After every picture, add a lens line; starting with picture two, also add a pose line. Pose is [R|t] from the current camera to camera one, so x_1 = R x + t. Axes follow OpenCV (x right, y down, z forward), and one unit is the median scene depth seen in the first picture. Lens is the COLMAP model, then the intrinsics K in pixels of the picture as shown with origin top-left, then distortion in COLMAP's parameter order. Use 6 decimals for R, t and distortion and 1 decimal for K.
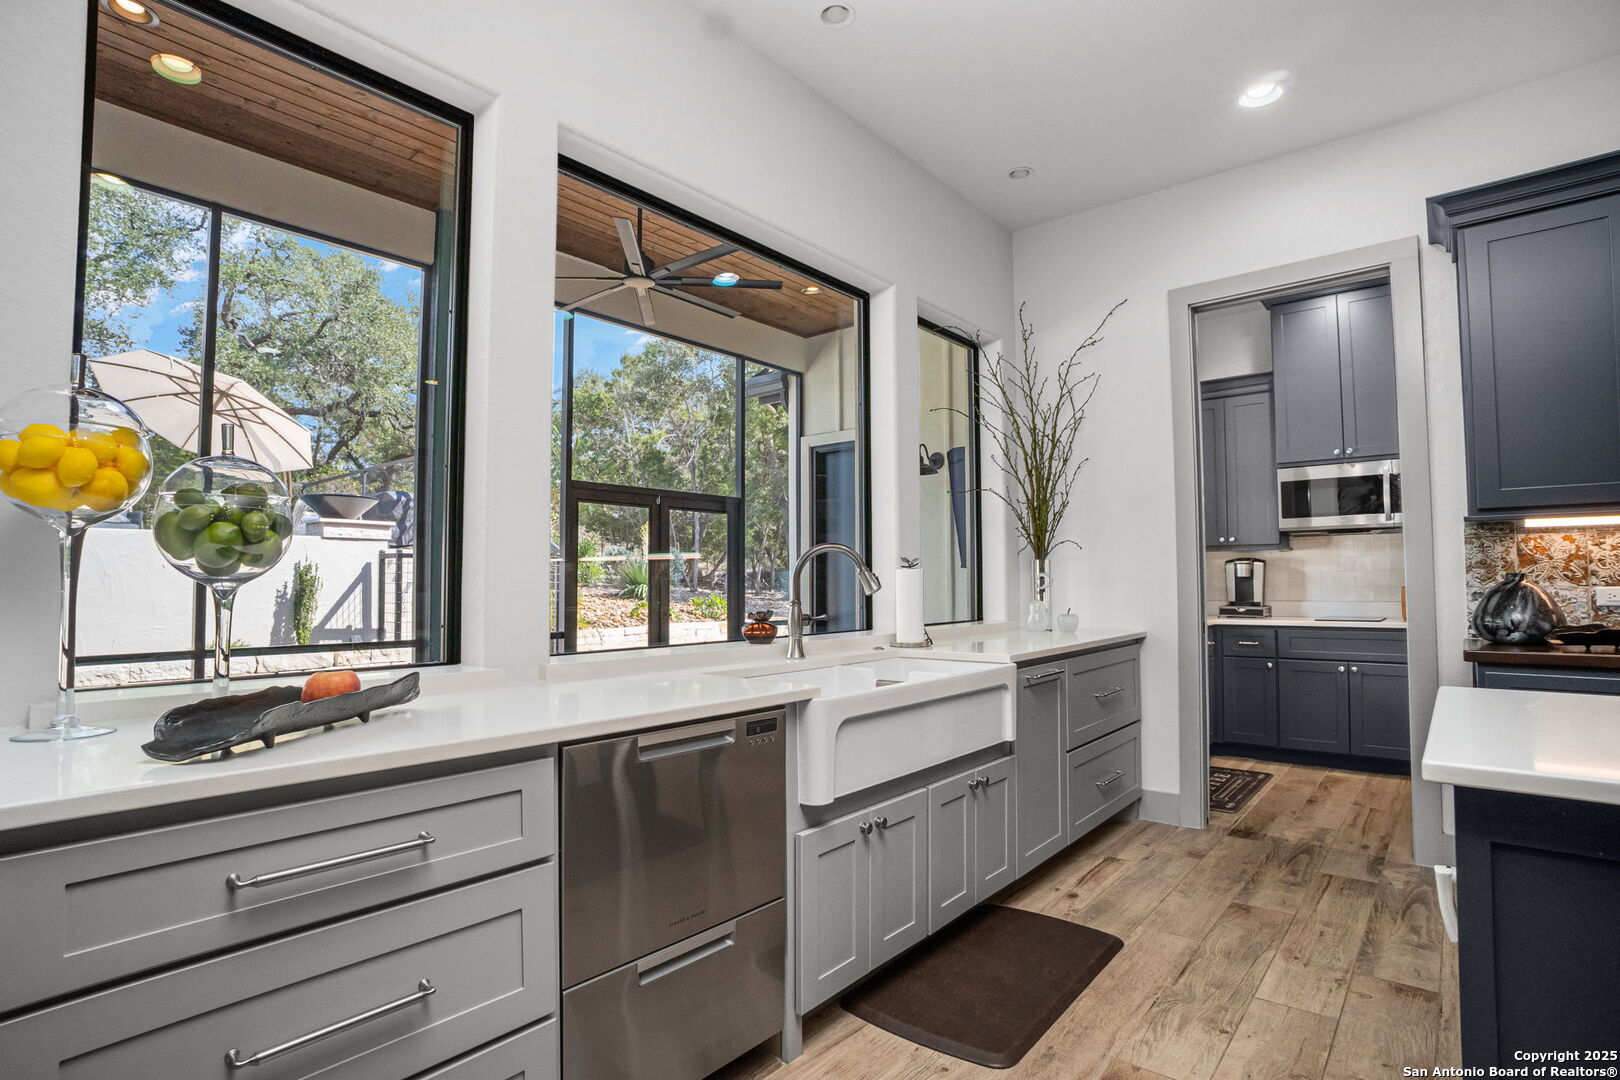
lens RADIAL K [[797.4, 0, 810.1], [0, 797.4, 530.3], [0, 0, 1]] dist [-0.079395, 0.026276]
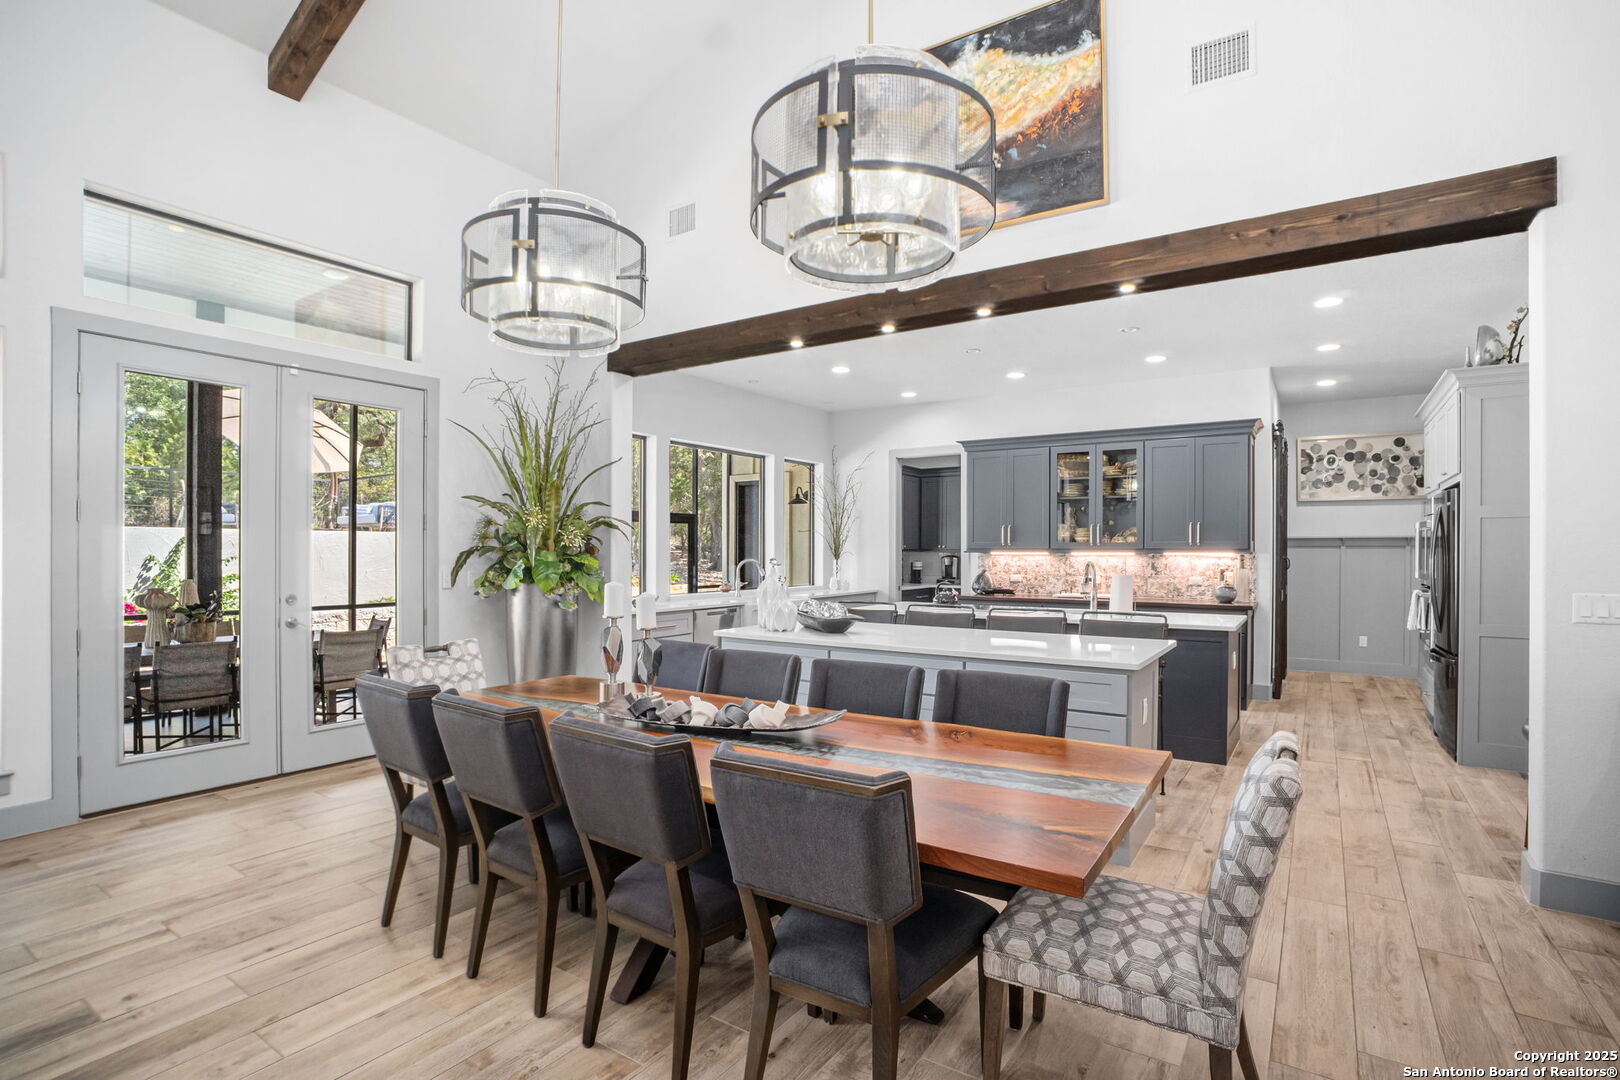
lens RADIAL K [[781.2, 0, 810.5], [0, 781.2, 547.8], [0, 0, 1]] dist [-0.061971, 0.023611]
pose [[0.993533, 0.007262, 0.113315, -0.043739], [-0.014805, 0.997719, 0.065866, -0.120194], [-0.112579, -0.067118, 0.991373, -1.055114]]
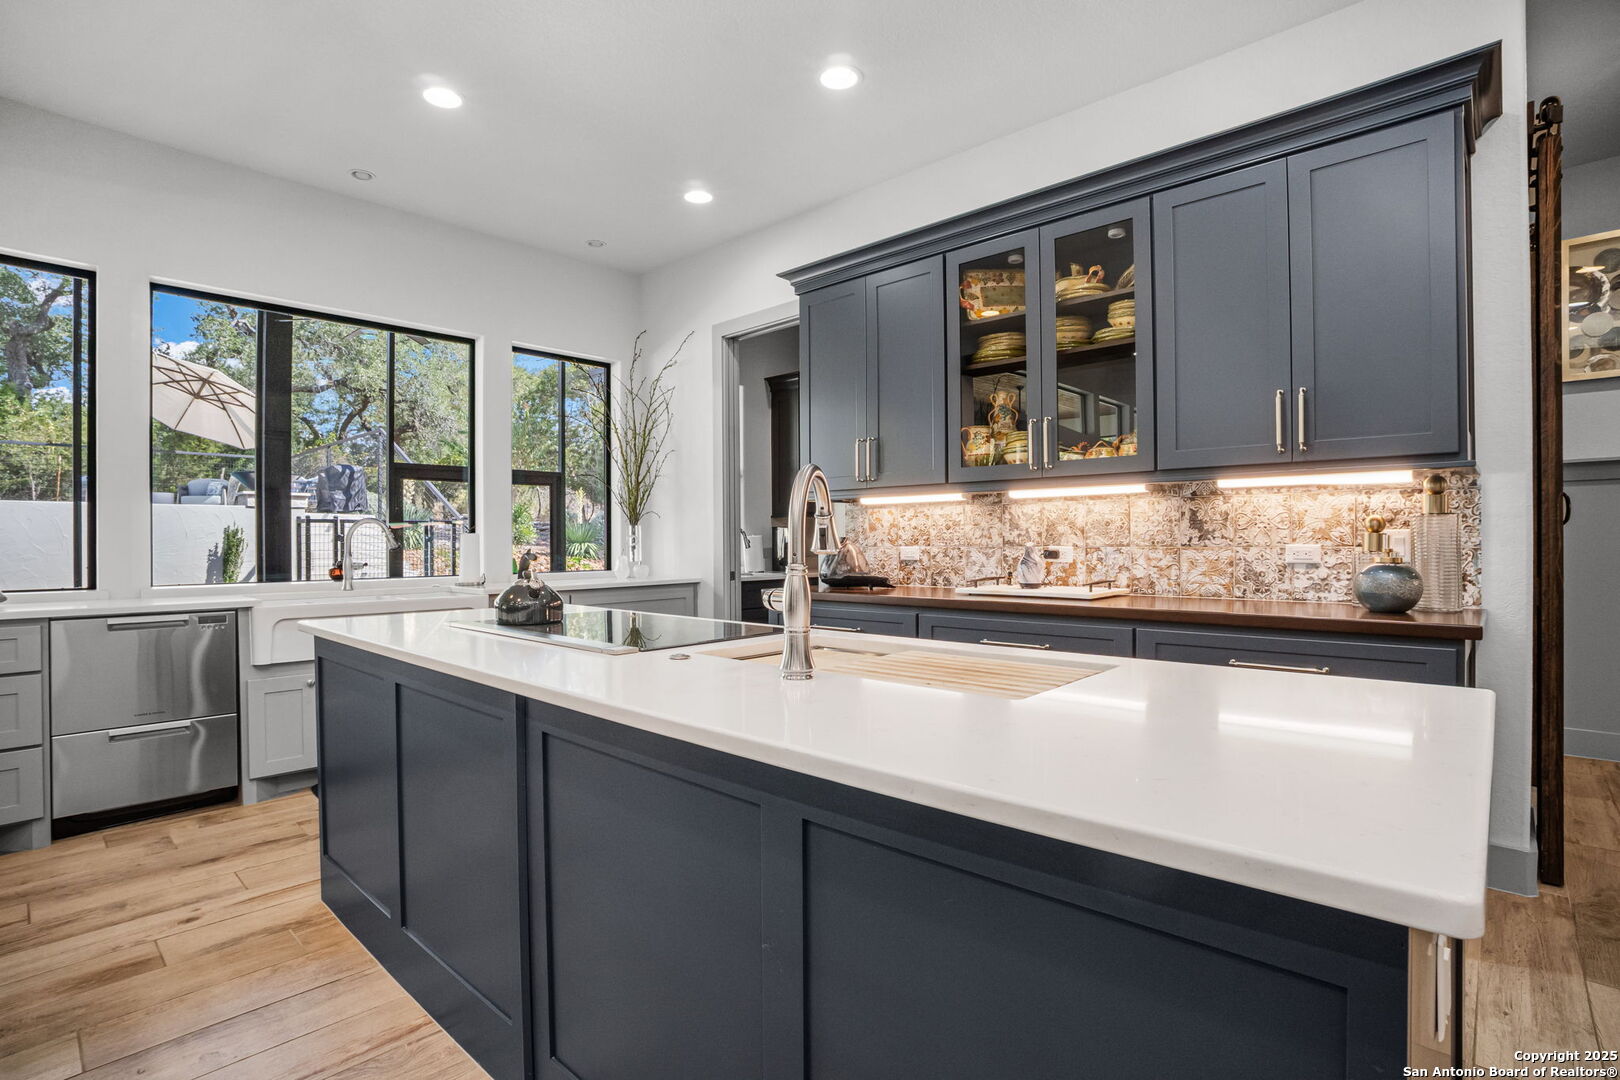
lens RADIAL K [[781.2, 0, 810.5], [0, 781.2, 547.8], [0, 0, 1]] dist [-0.061971, 0.023611]
pose [[0.998230, -0.002681, -0.059404, 0.528584], [0.007307, 0.996943, 0.077789, -0.021219], [0.059014, -0.078086, 0.995198, -0.260988]]
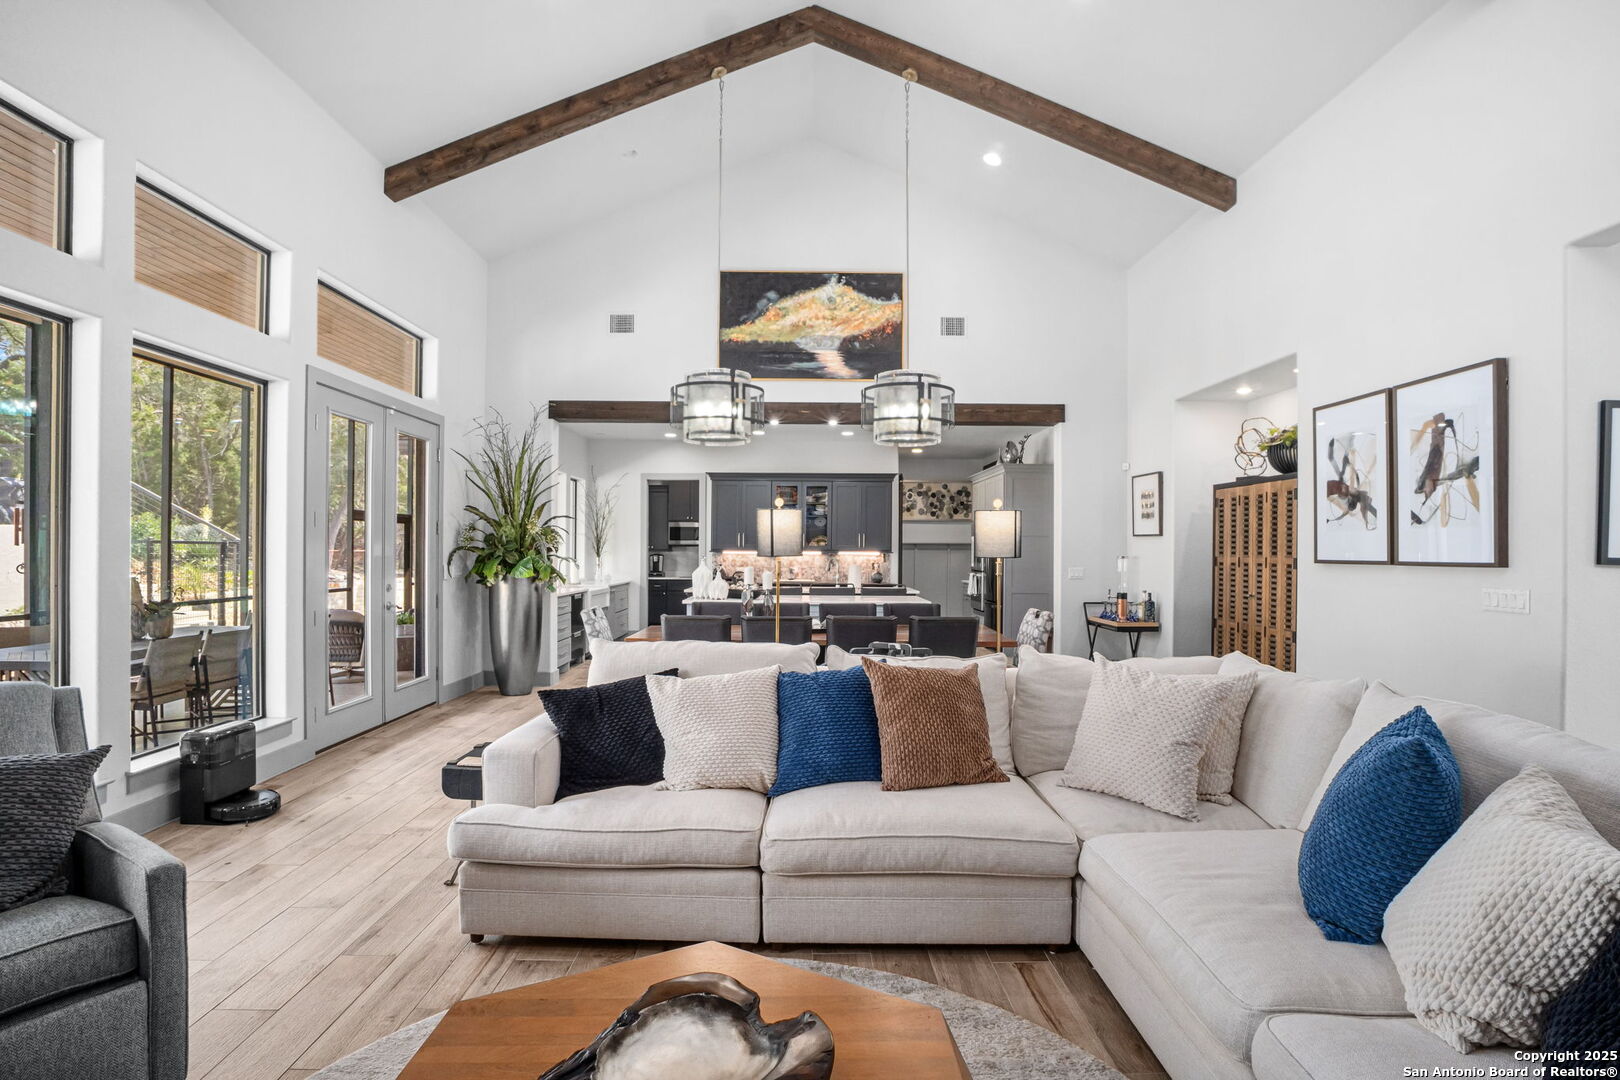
lens RADIAL K [[802.3, 0, 807.3], [0, 802.3, 550.4], [0, 0, 1]] dist [-0.054786, 0.000436]
pose [[0.754982, 0.009801, 0.655672, -0.869097], [-0.053981, 0.997424, 0.047248, -0.138978], [-0.653520, -0.071065, 0.753566, -1.432260]]
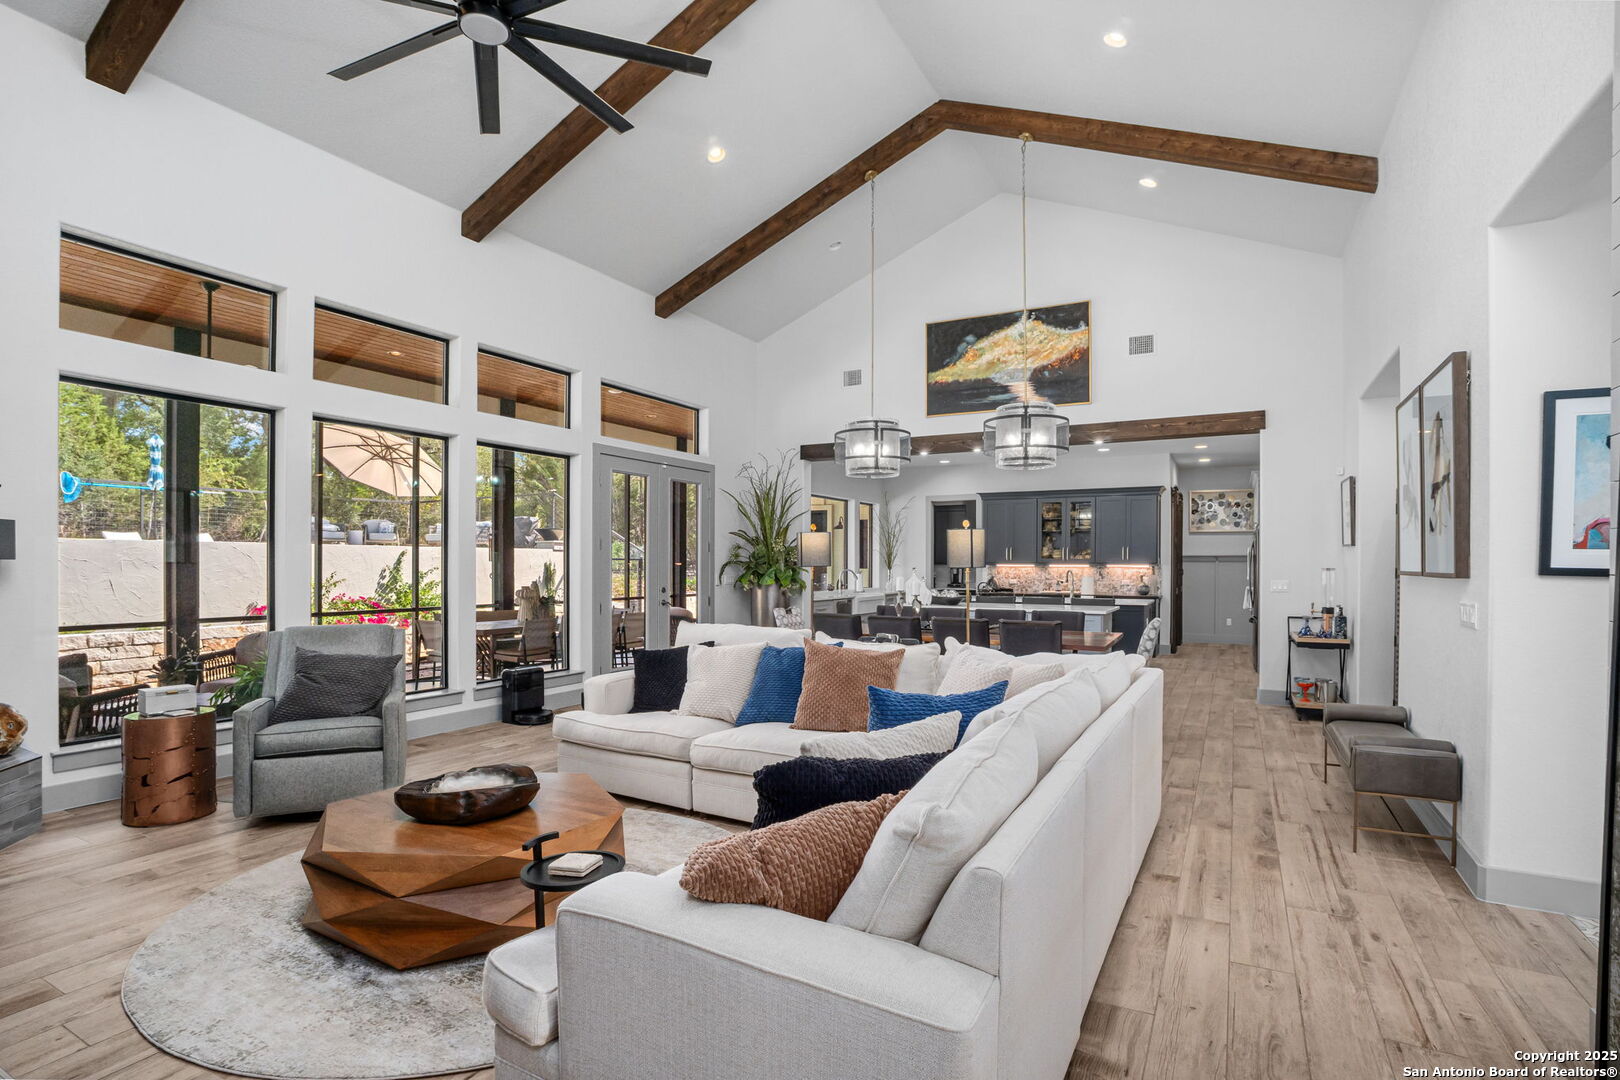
lens RADIAL K [[785.4, 0, 812.7], [0, 785.4, 569.6], [0, 0, 1]] dist [-0.070114, 0.026897]
pose [[0.979950, 0.006100, 0.199152, -0.580655], [-0.021221, 0.997041, 0.073881, -0.168569], [-0.198112, -0.076626, 0.977180, -1.848096]]
